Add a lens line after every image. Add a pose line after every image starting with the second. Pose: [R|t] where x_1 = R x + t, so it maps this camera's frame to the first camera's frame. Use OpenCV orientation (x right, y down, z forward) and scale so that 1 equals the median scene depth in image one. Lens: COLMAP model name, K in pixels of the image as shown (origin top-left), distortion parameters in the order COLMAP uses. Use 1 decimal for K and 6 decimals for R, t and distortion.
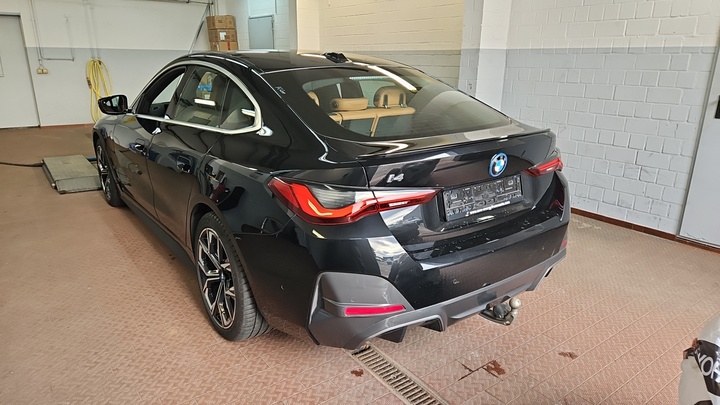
lens RADIAL K [[465.9, 0, 360.0], [0, 465.9, 202.5], [0, 0, 1]] dist [0.000175, -0.004946]
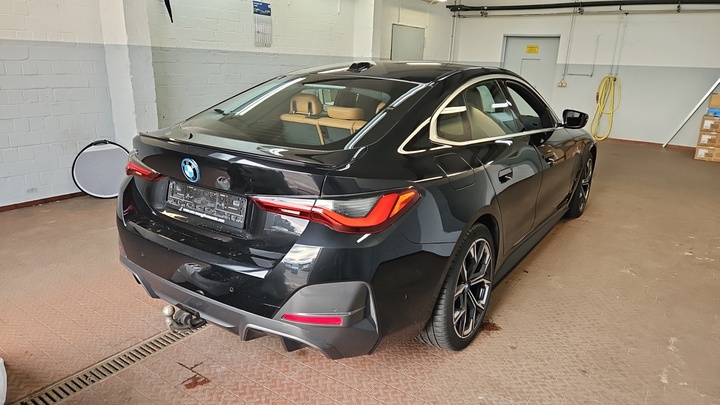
lens RADIAL K [[465.9, 0, 360.0], [0, 465.9, 202.5], [0, 0, 1]] dist [0.000175, -0.004946]
pose [[0.329097, 0.267995, -0.905469, 1.136586], [-0.302520, 0.938265, 0.167749, -0.249258], [0.894526, 0.218717, 0.389855, 0.817832]]
